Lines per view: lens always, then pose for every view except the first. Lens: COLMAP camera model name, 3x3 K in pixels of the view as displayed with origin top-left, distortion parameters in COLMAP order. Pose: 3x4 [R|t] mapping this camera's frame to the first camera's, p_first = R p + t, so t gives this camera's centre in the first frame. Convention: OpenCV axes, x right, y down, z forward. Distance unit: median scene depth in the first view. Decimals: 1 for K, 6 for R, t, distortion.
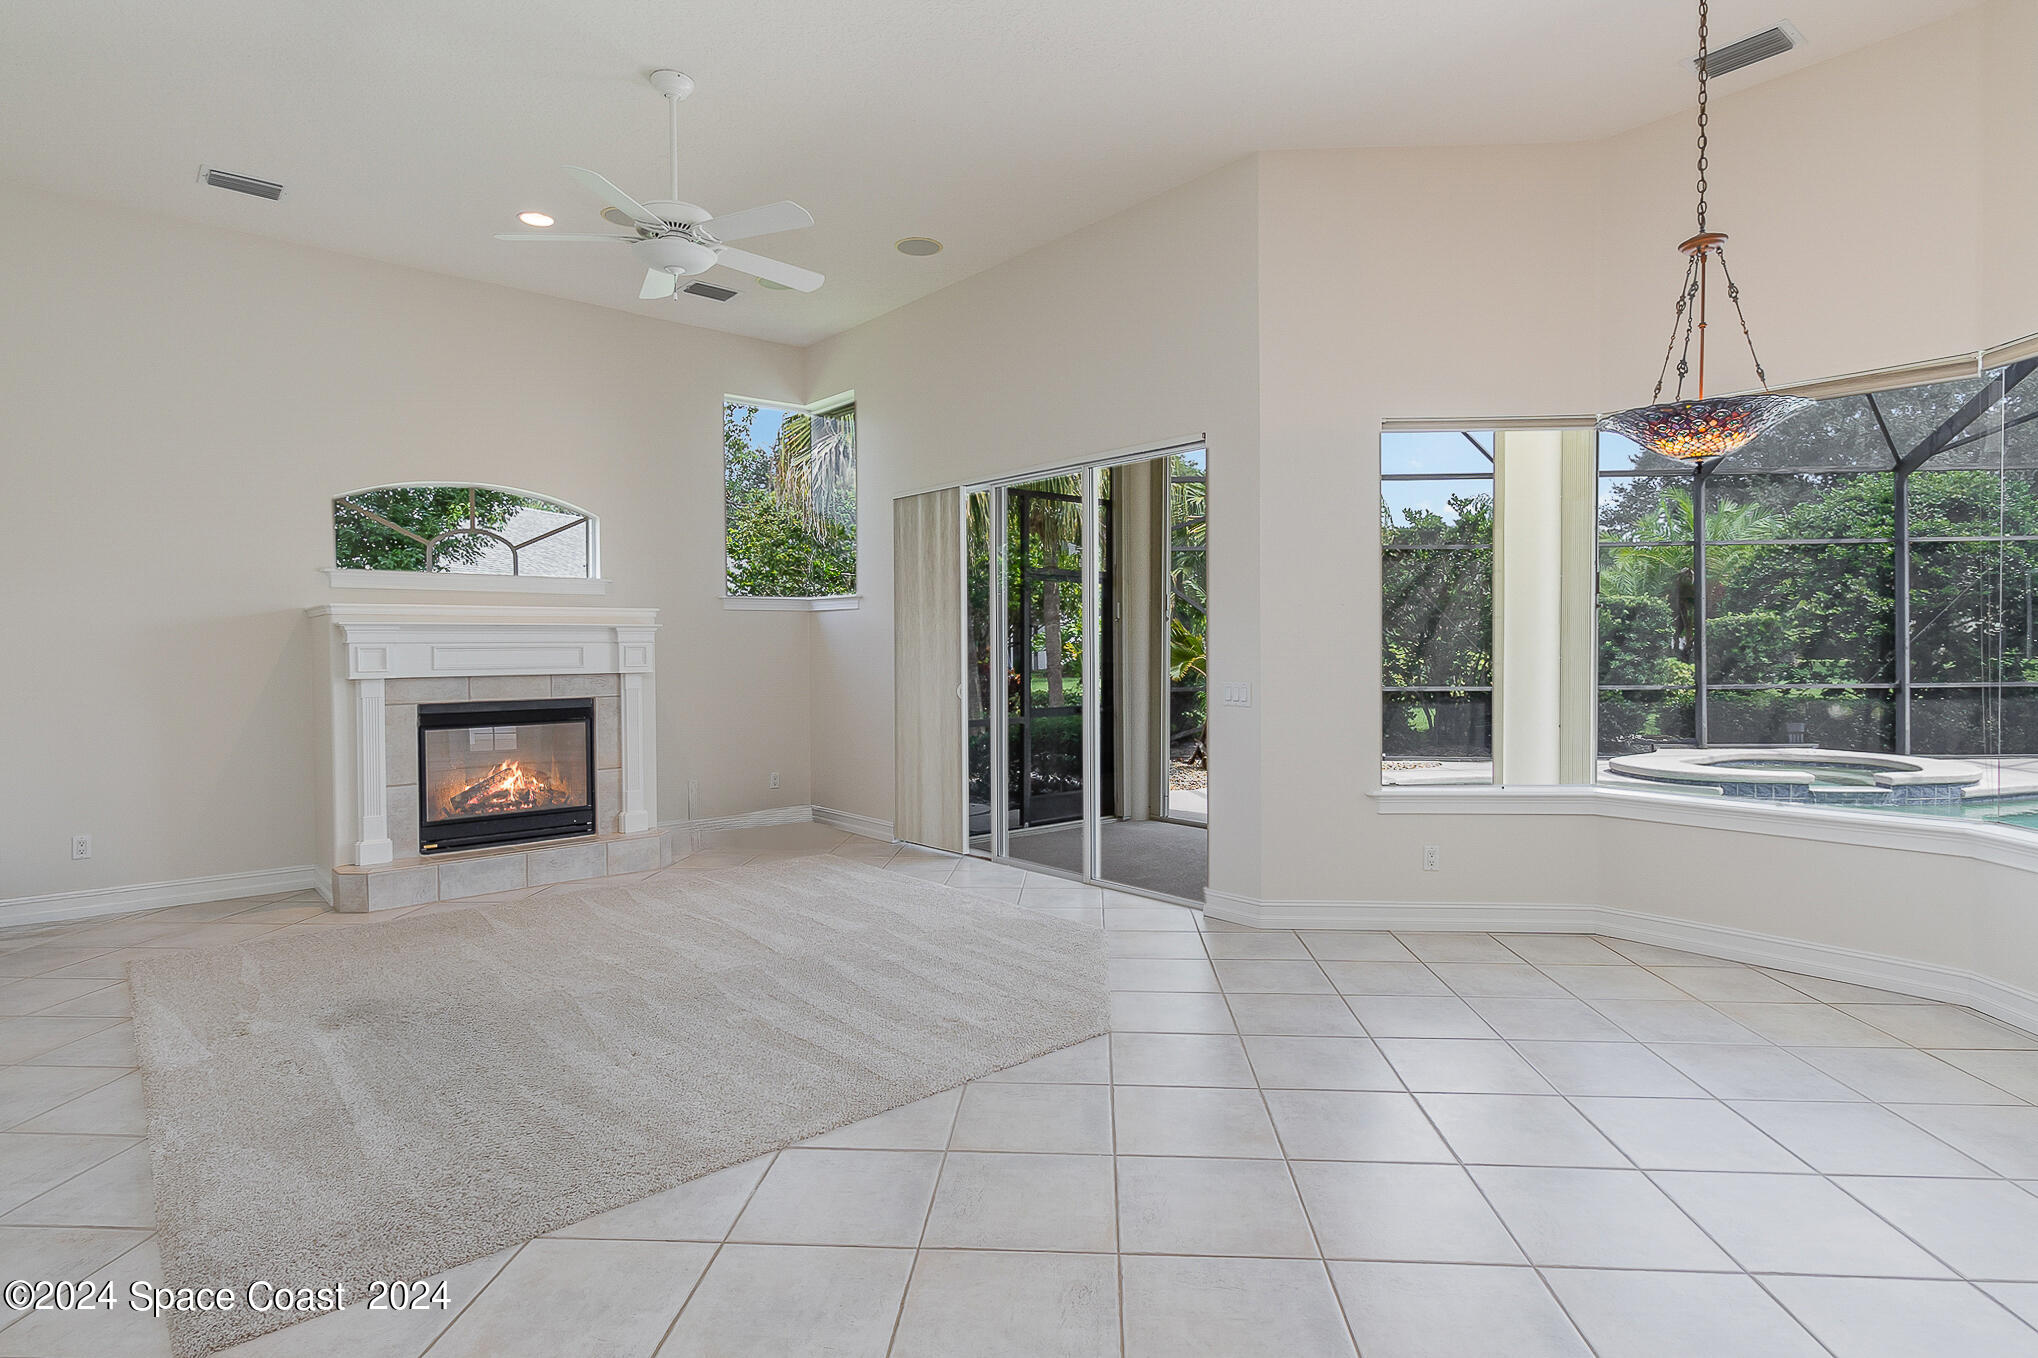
lens RADIAL K [[1068.4, 0, 1051.2], [0, 1068.4, 666.2], [0, 0, 1]] dist [0.000137, 0.000303]
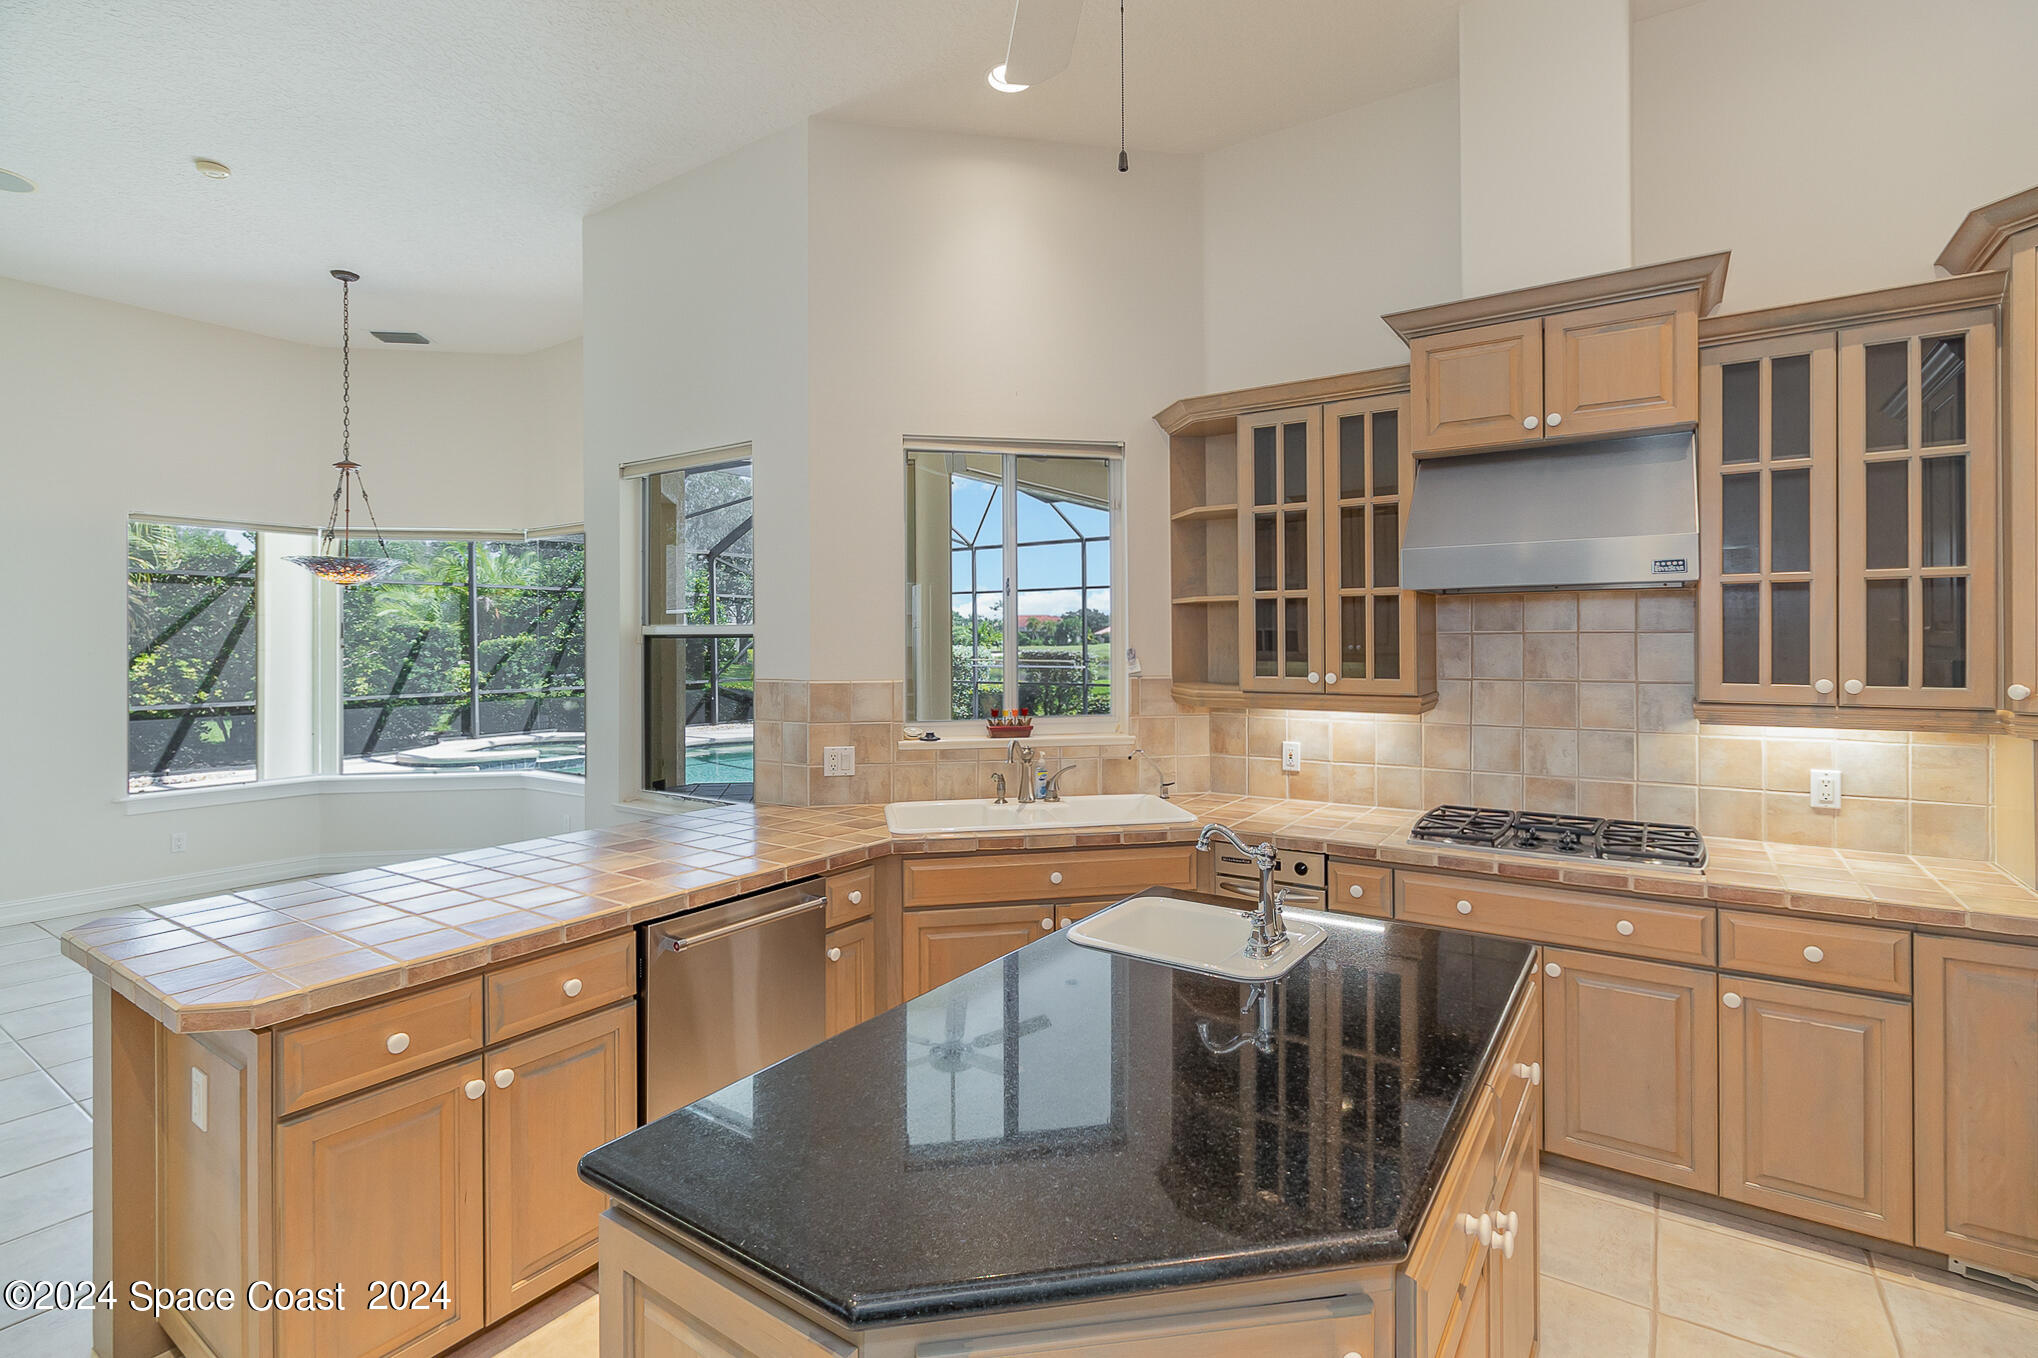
lens RADIAL K [[944.3, 0, 1033.8], [0, 944.3, 640.0], [0, 0, 1]] dist [0.000518, -0.000019]
pose [[0.519026, 0.005588, 0.854740, -0.049044], [0.017533, 0.999699, -0.017183, -0.017332], [-0.854579, 0.023904, 0.518772, -0.264456]]
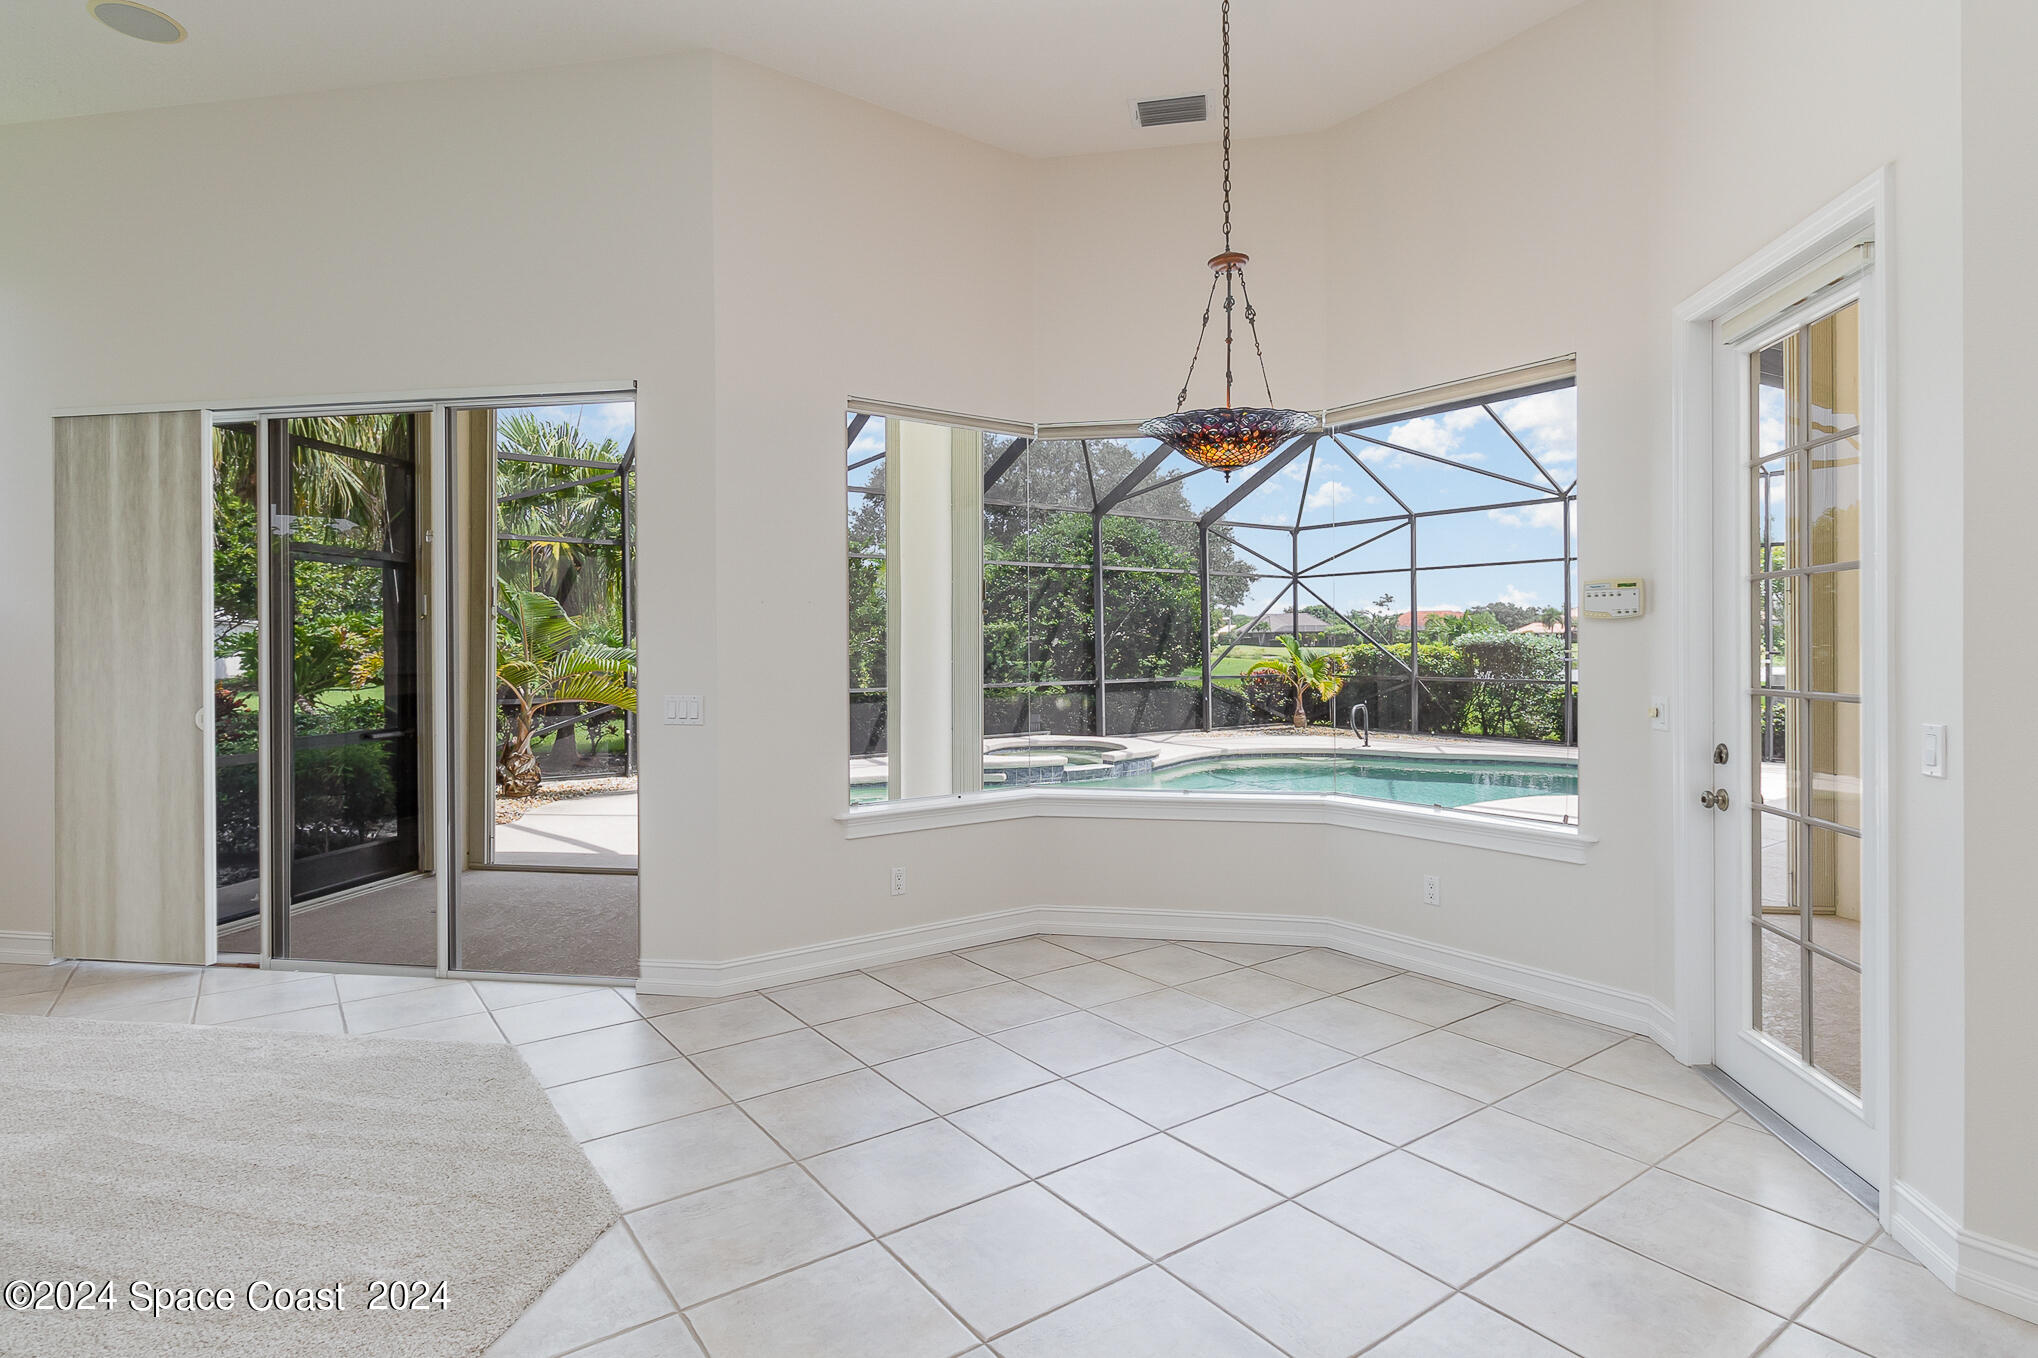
lens RADIAL K [[1038.2, 0, 1025.6], [0, 1038.2, 649.1], [0, 0, 1]] dist [-0.003431, -0.000006]
pose [[0.778558, 0.000921, 0.627572, -0.057418], [0.012237, 0.999787, -0.016648, -0.001710], [-0.627453, 0.020641, 0.778381, 0.113581]]
